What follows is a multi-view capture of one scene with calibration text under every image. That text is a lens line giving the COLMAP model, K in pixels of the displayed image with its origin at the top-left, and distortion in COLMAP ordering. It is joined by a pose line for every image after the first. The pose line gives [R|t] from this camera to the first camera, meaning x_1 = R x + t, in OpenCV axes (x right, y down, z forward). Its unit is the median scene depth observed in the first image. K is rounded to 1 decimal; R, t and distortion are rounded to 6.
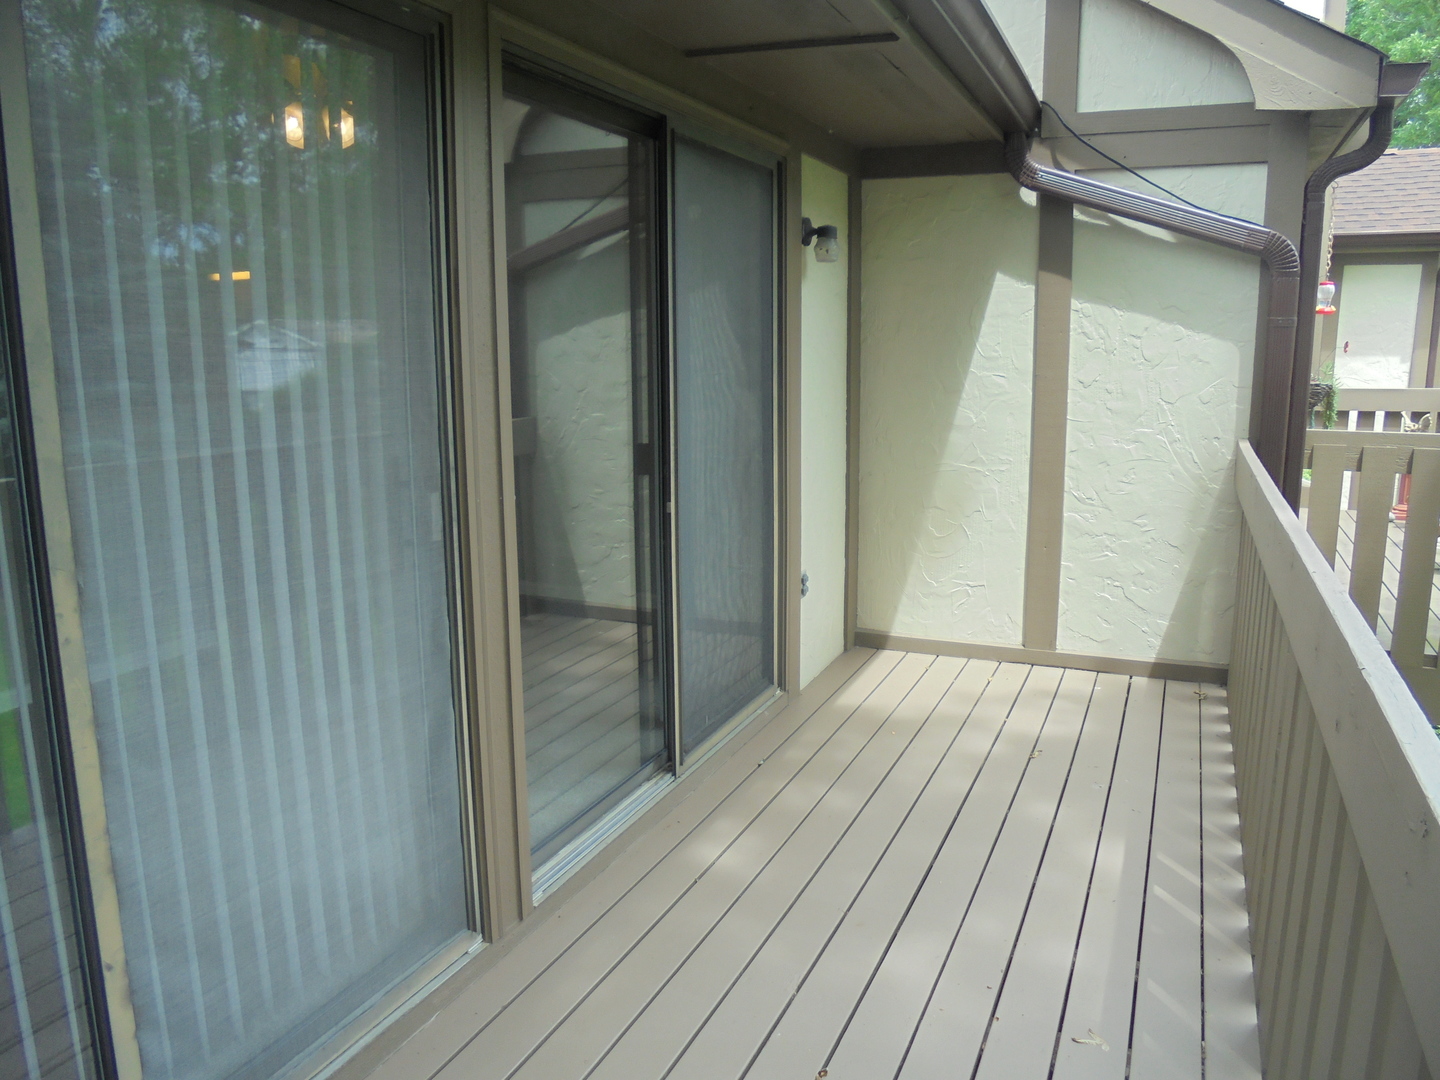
lens RADIAL K [[1083.2, 0, 728.7], [0, 1083.2, 540.9], [0, 0, 1]] dist [-0.123112, 0.098385]
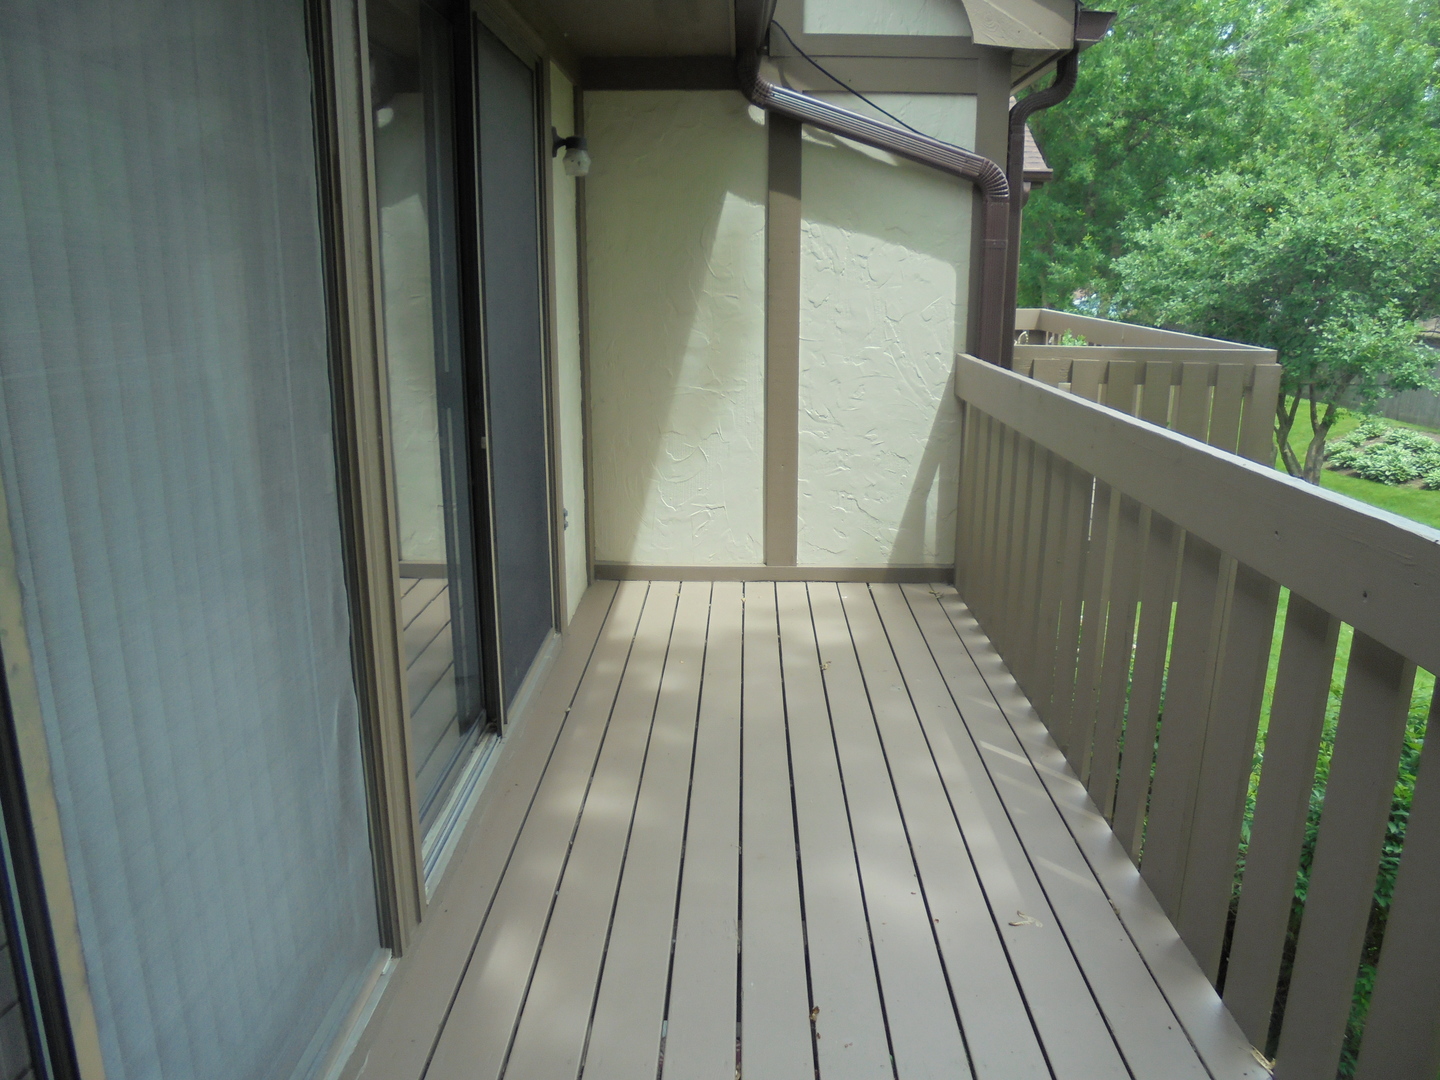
lens RADIAL K [[1083.2, 0, 728.9], [0, 1083.2, 541.3], [0, 0, 1]] dist [-0.123112, 0.098385]
pose [[0.926365, -0.084605, 0.367002, -0.142836], [0.060948, 0.995274, 0.075599, -0.003425], [-0.371664, -0.047664, 0.927143, 0.065014]]
